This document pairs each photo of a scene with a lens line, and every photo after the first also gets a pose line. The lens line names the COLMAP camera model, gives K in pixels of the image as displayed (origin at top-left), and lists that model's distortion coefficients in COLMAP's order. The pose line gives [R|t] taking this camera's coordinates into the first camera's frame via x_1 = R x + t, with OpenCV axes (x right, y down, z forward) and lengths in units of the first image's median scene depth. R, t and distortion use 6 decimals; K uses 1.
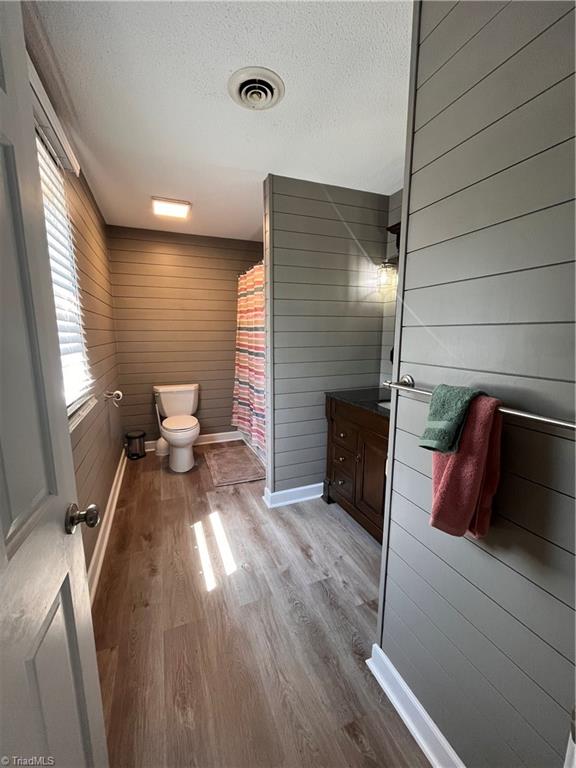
lens RADIAL K [[311.1, 0, 285.4], [0, 311.1, 382.2], [0, 0, 1]] dist [0.001139, -0.000410]
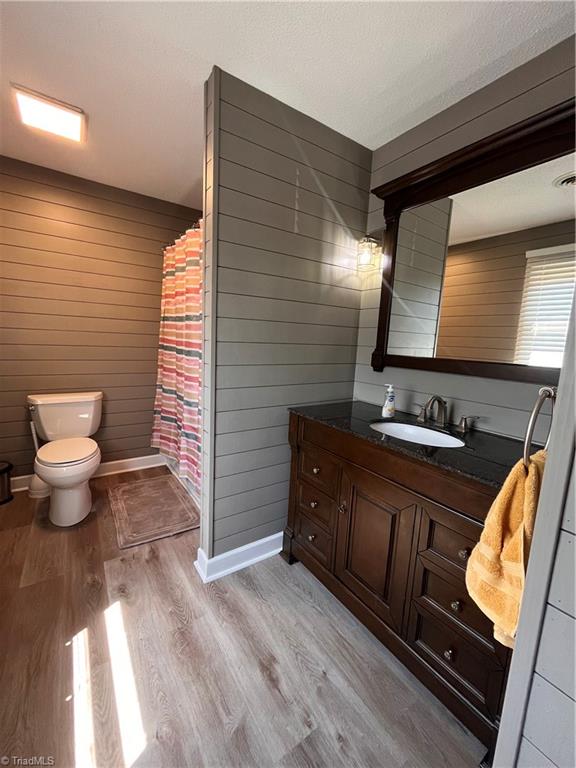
lens RADIAL K [[311.1, 0, 285.4], [0, 311.1, 382.2], [0, 0, 1]] dist [0.001139, -0.000410]
pose [[0.976032, 0.013995, 0.217178, -0.032687], [-0.010691, 0.999809, -0.016380, -0.013764], [-0.217366, 0.013666, 0.975994, 0.287597]]
